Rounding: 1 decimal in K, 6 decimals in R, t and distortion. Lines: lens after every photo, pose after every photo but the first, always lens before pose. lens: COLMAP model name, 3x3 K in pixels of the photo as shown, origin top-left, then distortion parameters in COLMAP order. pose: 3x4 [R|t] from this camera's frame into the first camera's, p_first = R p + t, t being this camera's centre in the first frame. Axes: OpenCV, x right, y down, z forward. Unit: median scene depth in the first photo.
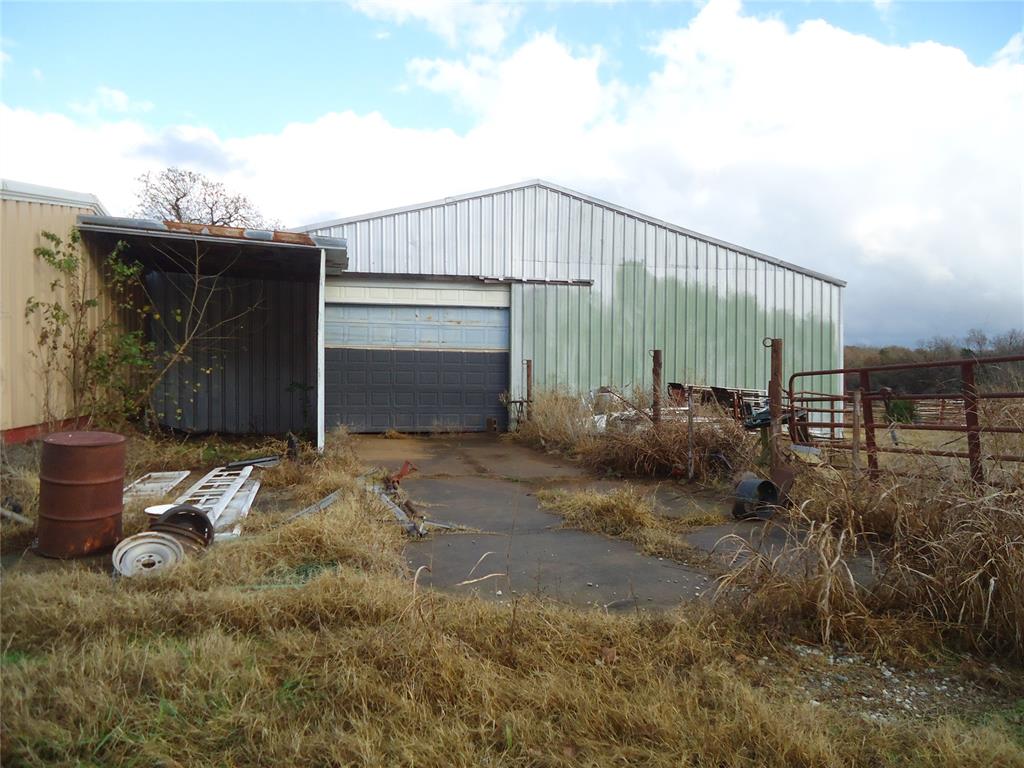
lens RADIAL K [[760.0, 0, 513.1], [0, 760.0, 383.7], [0, 0, 1]] dist [0.000740, 0.003260]
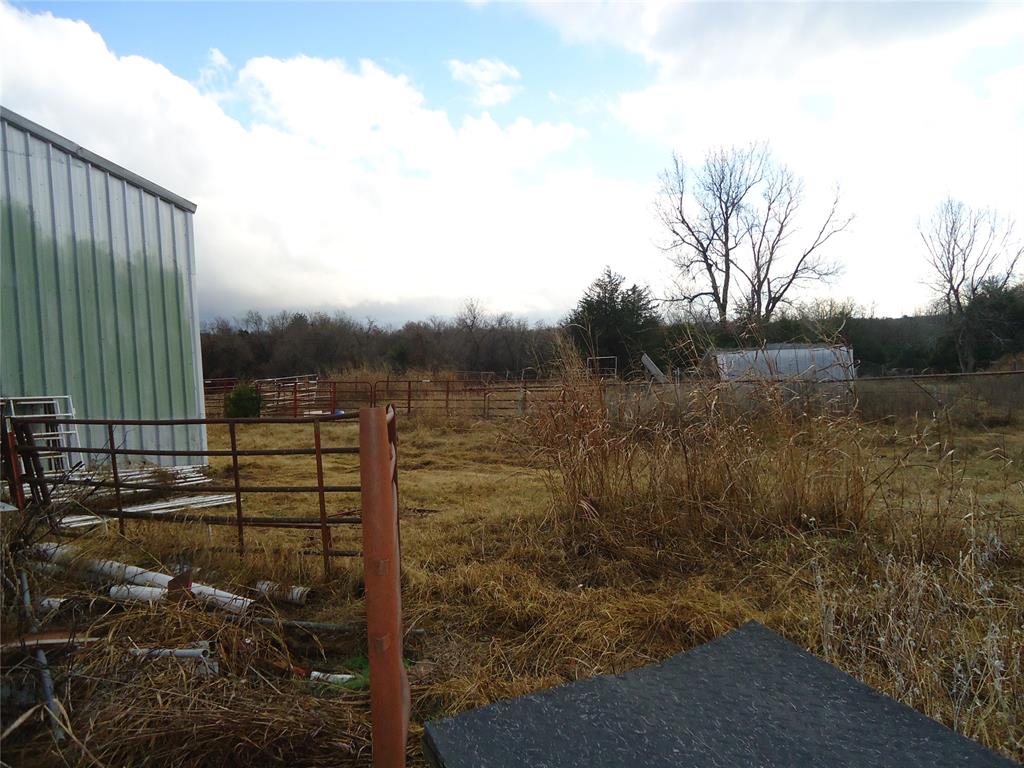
lens RADIAL K [[760.0, 0, 514.2], [0, 760.0, 384.7], [0, 0, 1]] dist [0.000740, 0.003260]
pose [[0.640588, -0.067556, 0.764907, 0.126592], [0.047452, 0.997701, 0.048376, -0.007866], [-0.766417, 0.005308, 0.642321, 0.417173]]
